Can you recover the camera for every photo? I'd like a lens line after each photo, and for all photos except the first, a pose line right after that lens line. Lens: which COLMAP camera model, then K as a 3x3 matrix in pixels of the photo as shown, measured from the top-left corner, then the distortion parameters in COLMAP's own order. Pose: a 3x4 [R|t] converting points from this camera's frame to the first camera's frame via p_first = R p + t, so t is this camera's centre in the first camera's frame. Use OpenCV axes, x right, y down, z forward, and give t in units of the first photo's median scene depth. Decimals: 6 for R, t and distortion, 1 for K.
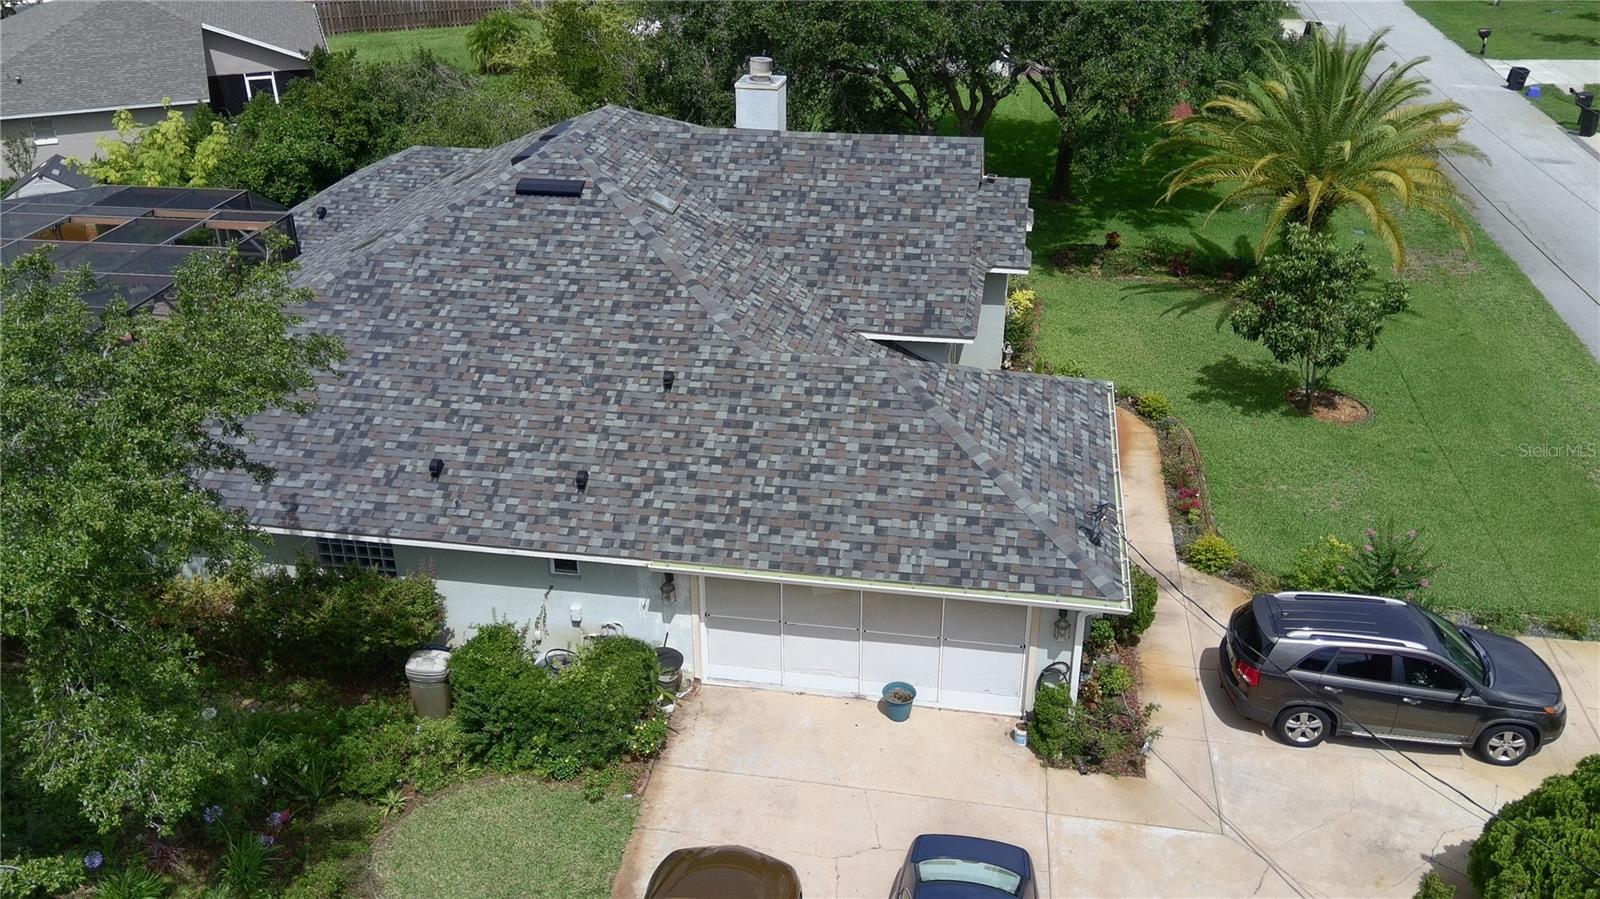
lens RADIAL K [[1313.6, 0, 798.3], [0, 1313.6, 445.8], [0, 0, 1]] dist [0.032729, -0.040030]
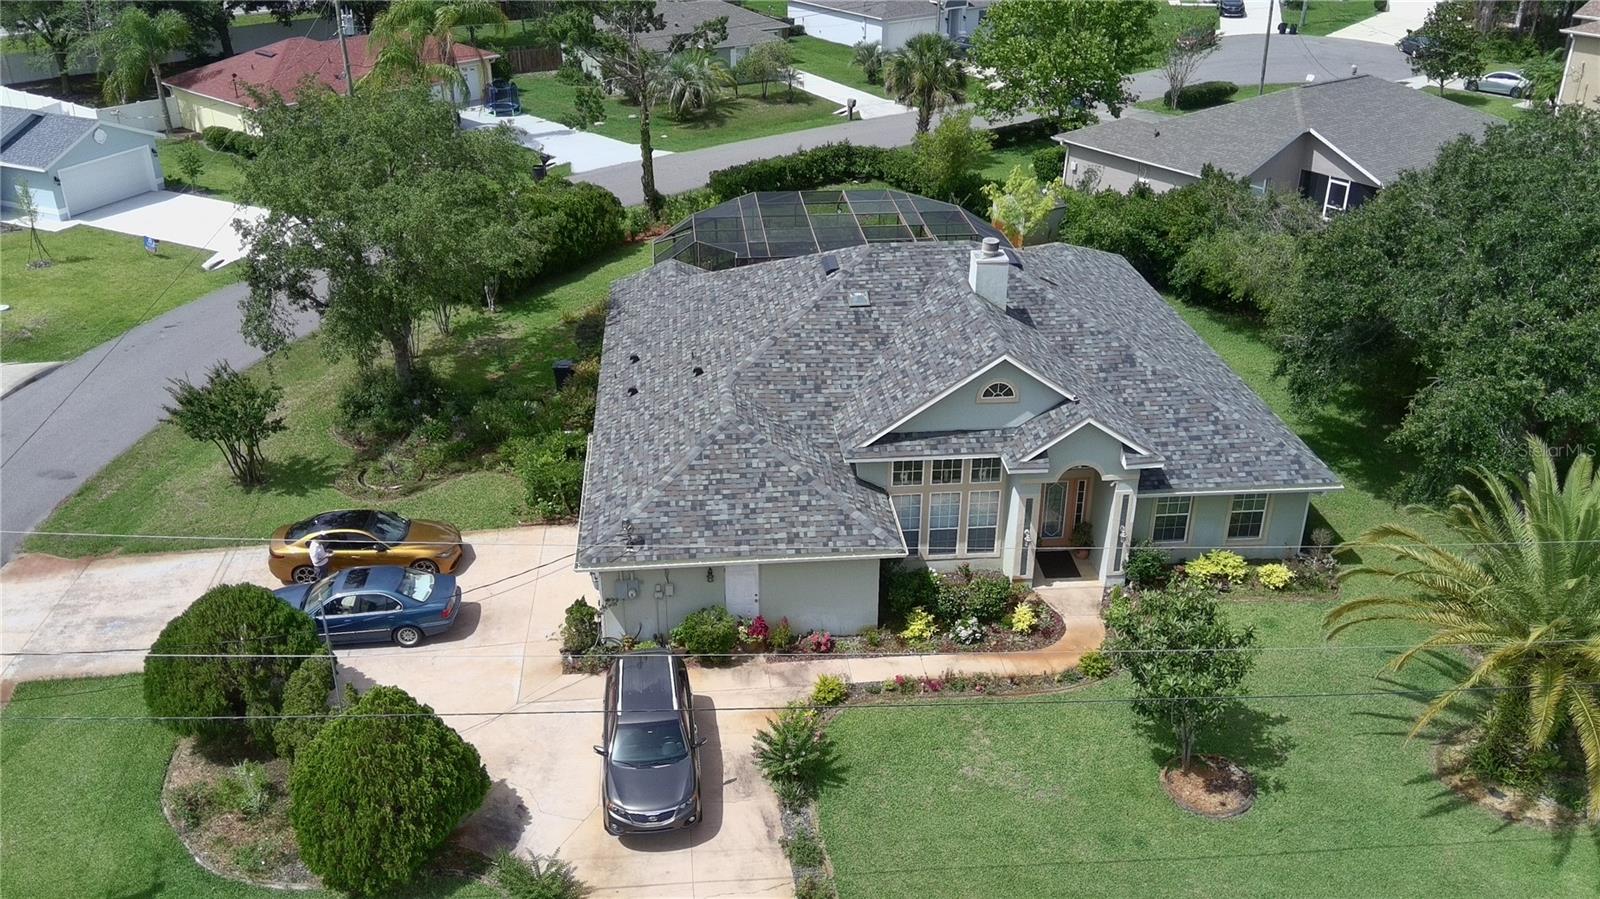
lens RADIAL K [[1313.6, 0, 798.9], [0, 1313.6, 452.7], [0, 0, 1]] dist [0.032729, -0.040030]
pose [[0.265570, 0.441534, -0.857041, 1.242026], [-0.448114, 0.843632, 0.295769, -0.452804], [0.853619, 0.305505, 0.421901, 0.374388]]
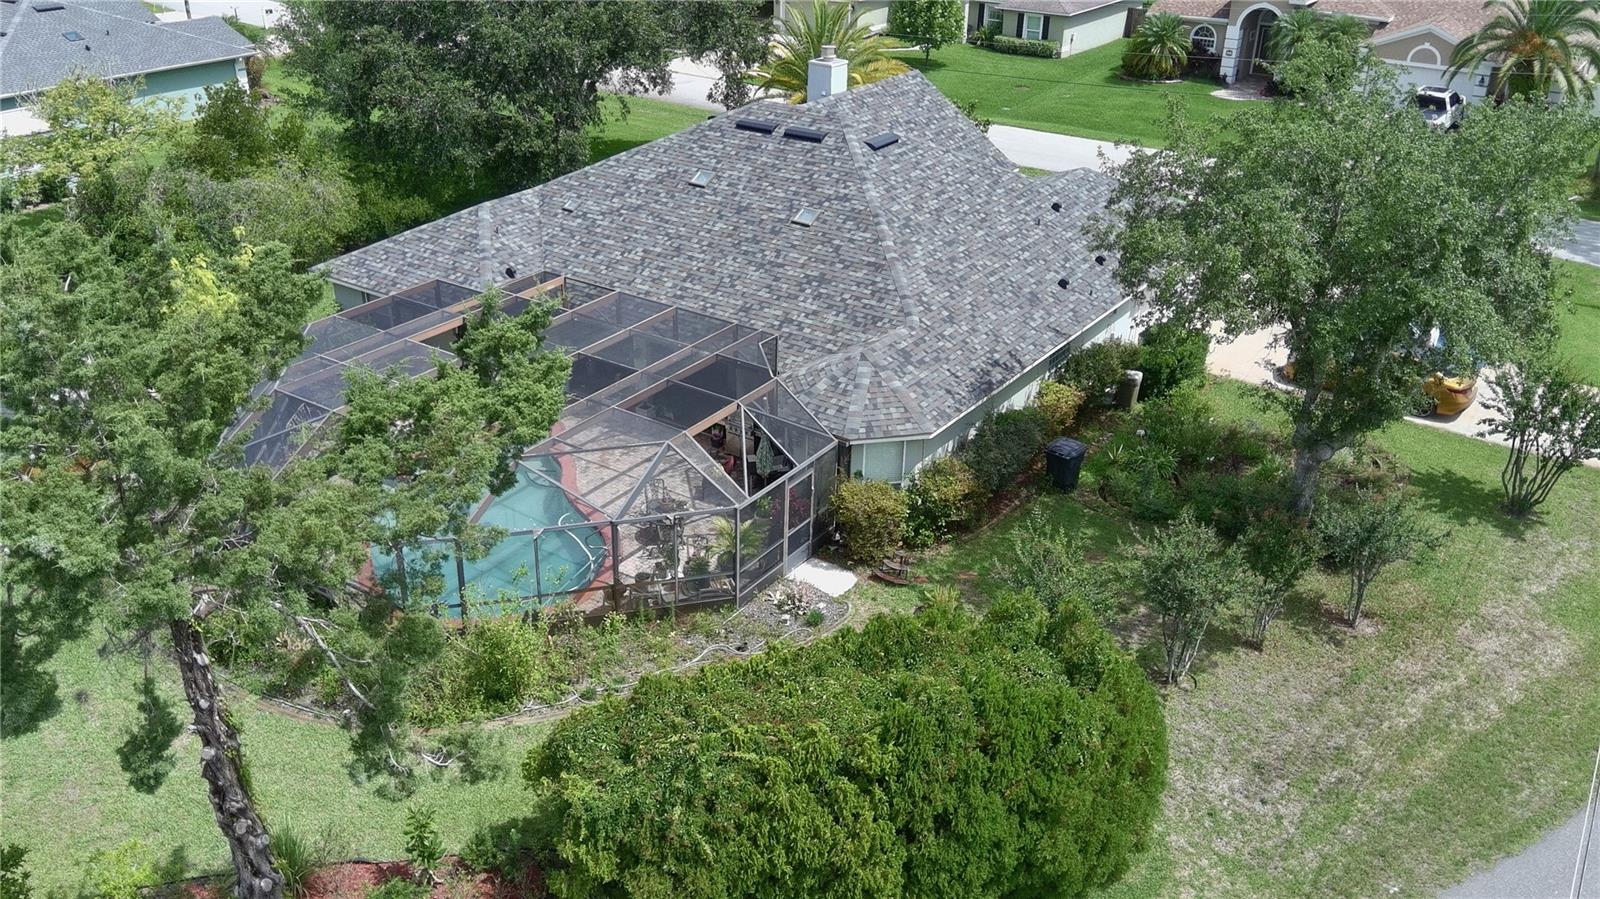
lens RADIAL K [[1313.6, 0, 794.3], [0, 1313.6, 450.1], [0, 0, 1]] dist [0.032729, -0.040030]
pose [[0.413801, -0.398534, 0.818498, -1.572028], [0.402645, 0.886486, 0.228077, -0.264609], [-0.816484, 0.235186, 0.527297, 0.379941]]
